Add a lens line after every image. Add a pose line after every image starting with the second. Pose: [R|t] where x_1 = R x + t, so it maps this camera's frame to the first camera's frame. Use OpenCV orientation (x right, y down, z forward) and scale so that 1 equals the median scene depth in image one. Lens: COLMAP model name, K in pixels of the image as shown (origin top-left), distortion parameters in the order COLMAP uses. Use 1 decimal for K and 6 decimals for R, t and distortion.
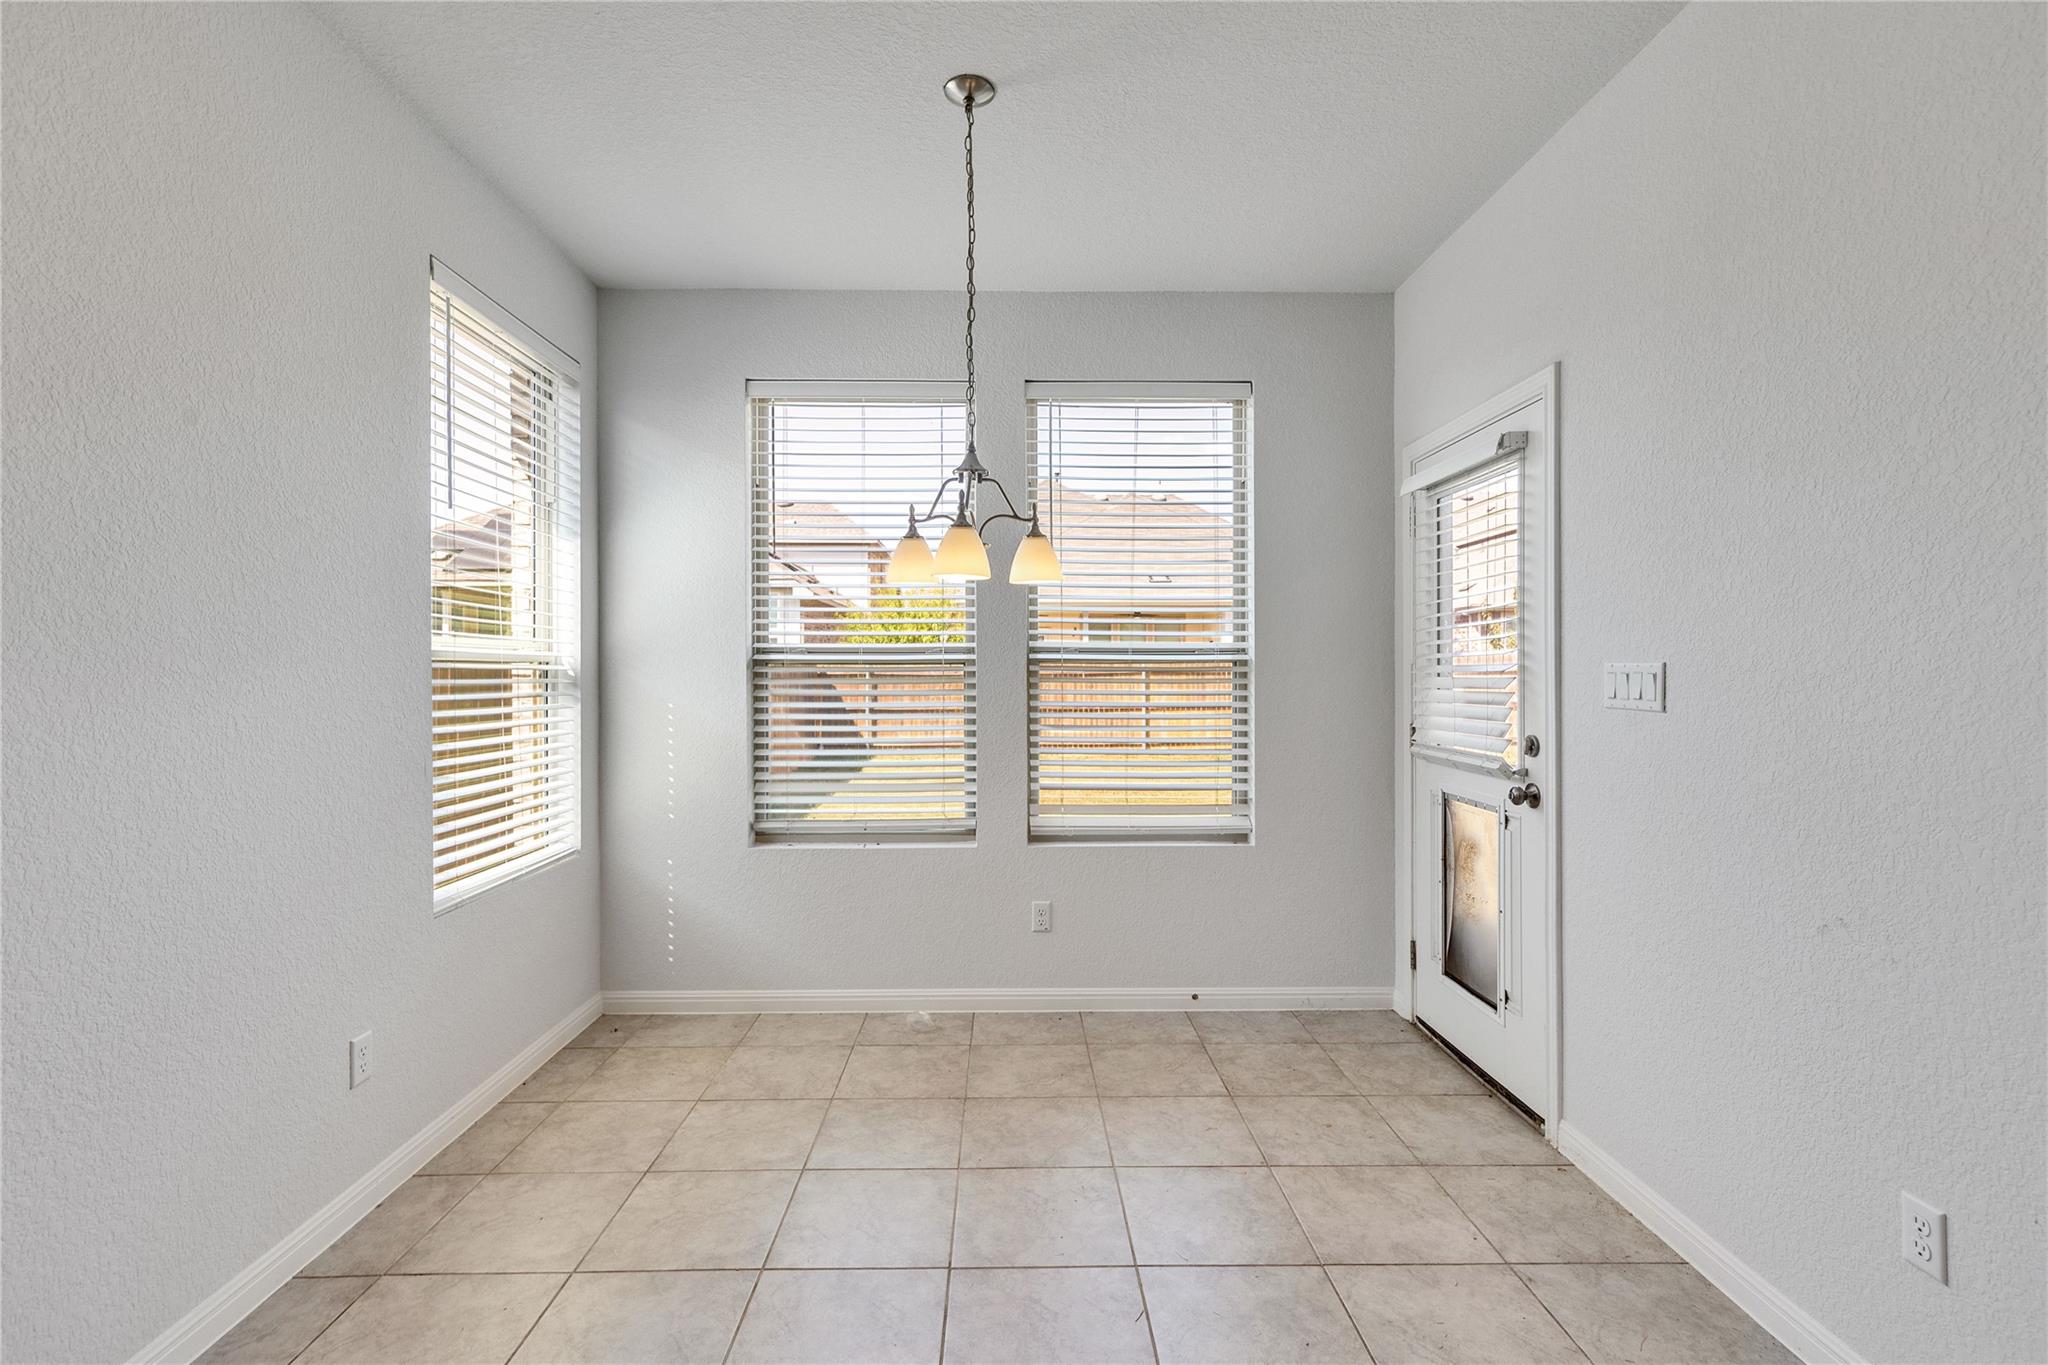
lens RADIAL K [[1062.6, 0, 1012.2], [0, 1062.6, 671.4], [0, 0, 1]] dist [0.009019, -0.000806]
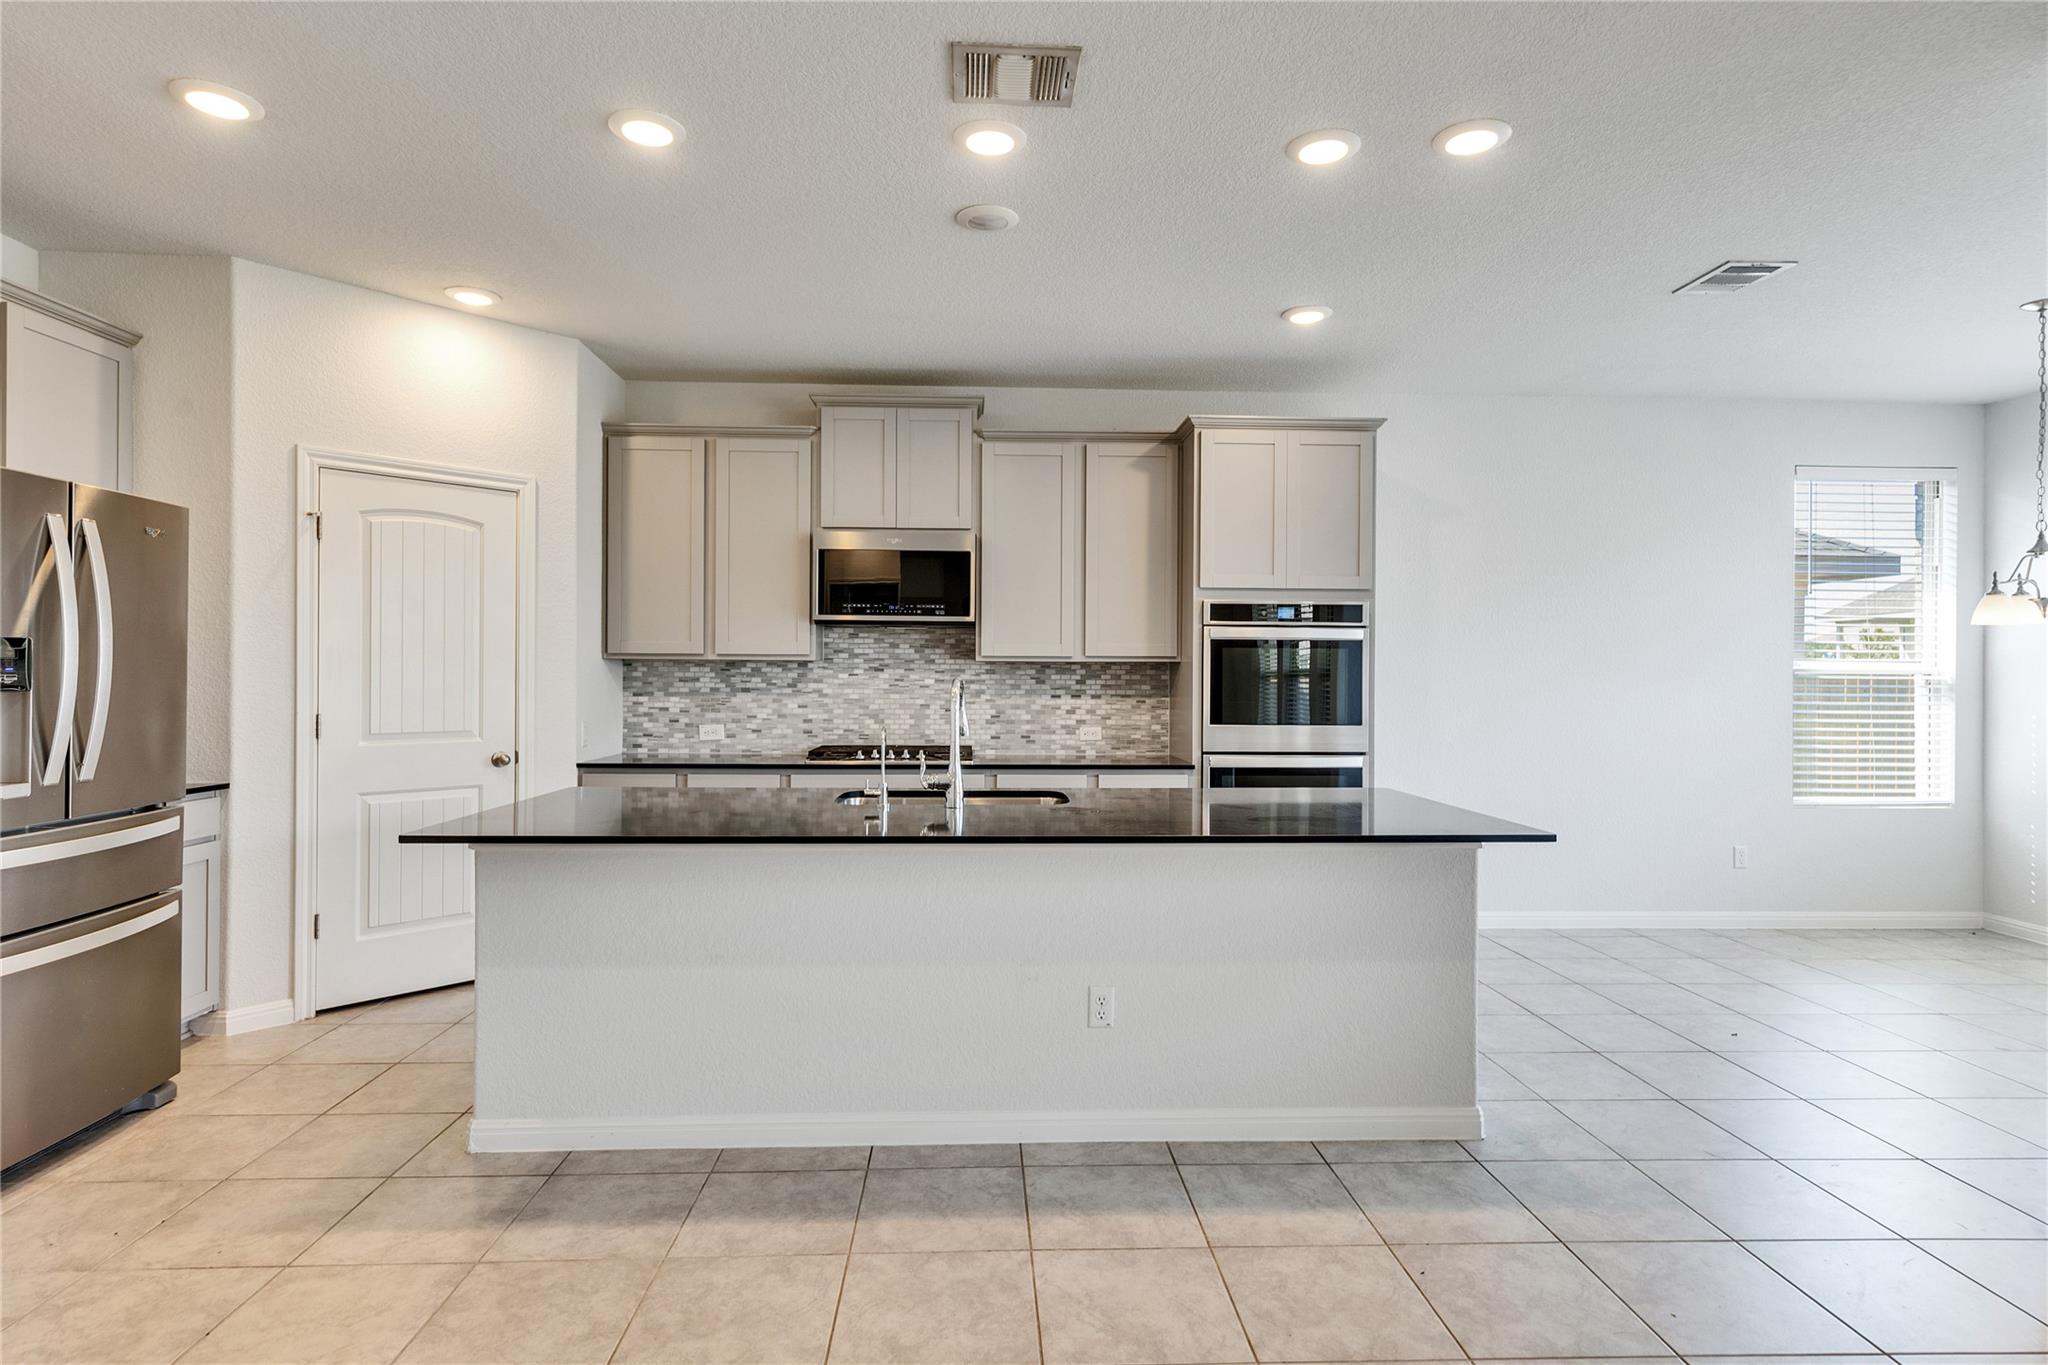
lens RADIAL K [[1062.6, 0, 1016.1], [0, 1062.6, 675.3], [0, 0, 1]] dist [0.009019, -0.000806]
pose [[0.019842, 0.002471, -0.999800, 0.885269], [-0.002615, 0.999994, 0.002420, -0.003914], [0.999800, 0.002566, 0.019848, -0.304085]]
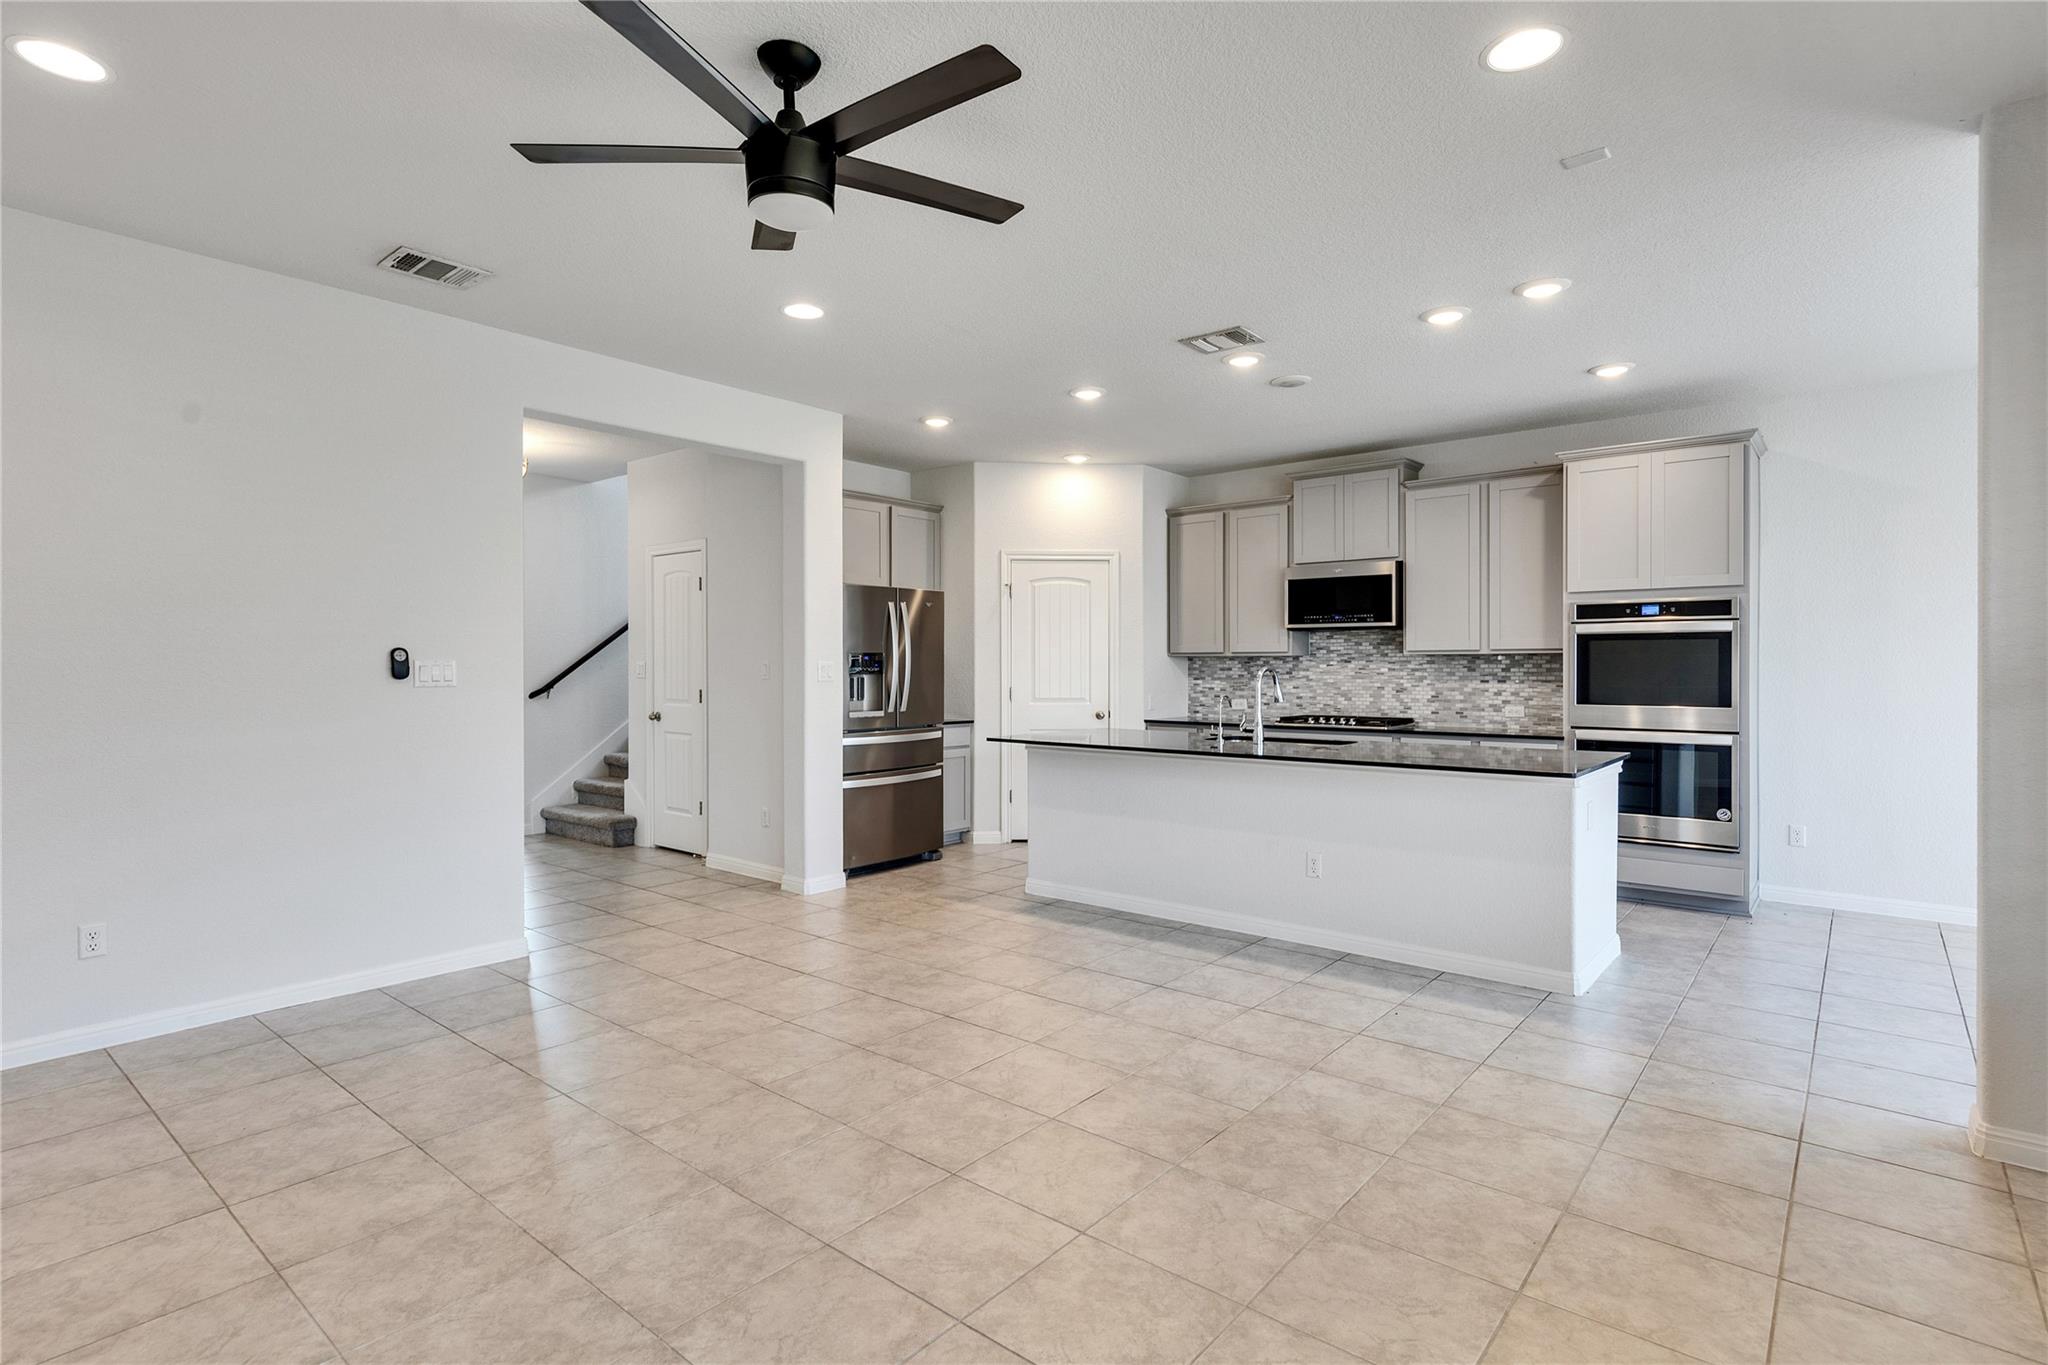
lens RADIAL K [[1003.7, 0, 1019.2], [0, 1003.7, 674.6], [0, 0, 1]] dist [0.006507, 0.001046]
pose [[-0.658666, 0.009884, -0.752371, 1.200718], [0.004869, 0.999949, 0.008874, -0.002880], [0.752420, 0.002182, -0.658680, 0.214988]]
